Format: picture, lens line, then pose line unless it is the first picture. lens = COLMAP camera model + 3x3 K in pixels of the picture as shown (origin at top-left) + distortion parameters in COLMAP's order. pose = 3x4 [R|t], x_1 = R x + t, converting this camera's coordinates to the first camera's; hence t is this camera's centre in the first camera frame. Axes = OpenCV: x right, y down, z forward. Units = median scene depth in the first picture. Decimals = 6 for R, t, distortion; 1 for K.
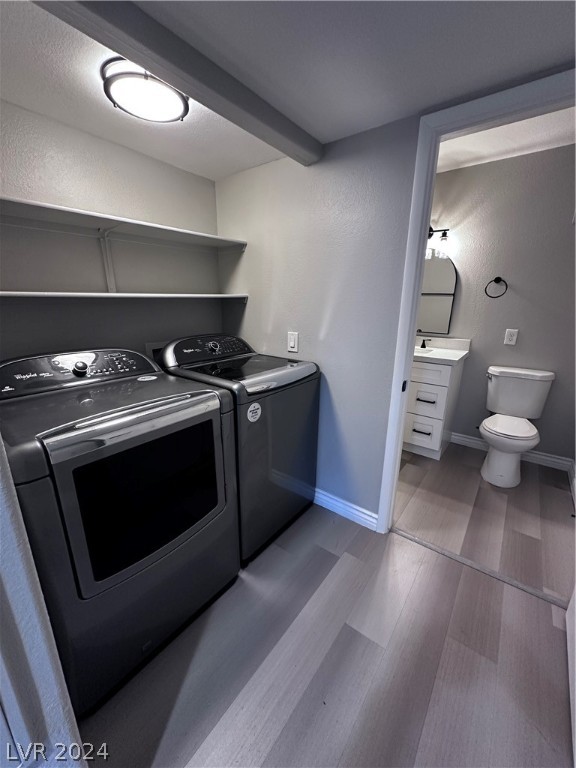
lens RADIAL K [[308.4, 0, 288.0], [0, 308.4, 382.1], [0, 0, 1]] dist [0.001978, -0.000686]
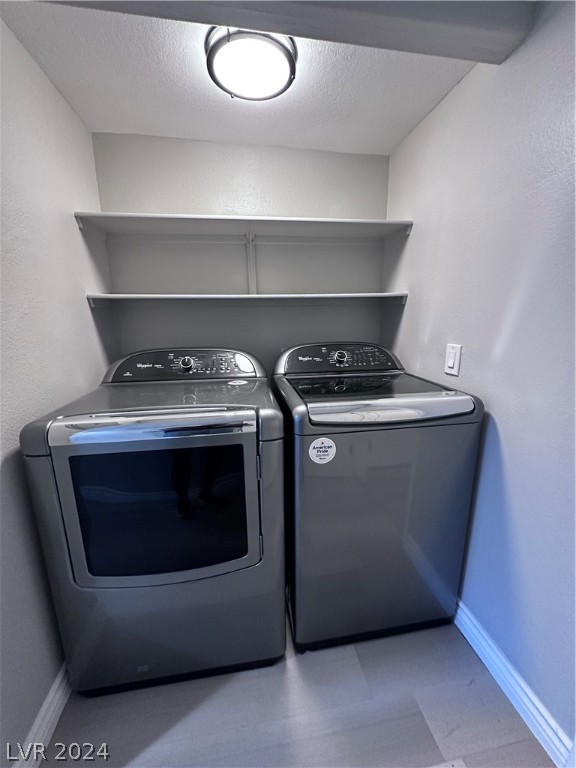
lens RADIAL K [[308.4, 0, 287.1], [0, 308.4, 382.6], [0, 0, 1]] dist [0.001978, -0.000686]
pose [[0.729842, 0.132297, -0.670693, 0.229754], [-0.161681, 0.986666, 0.018685, -0.044374], [0.664222, 0.094801, 0.741500, 0.341916]]
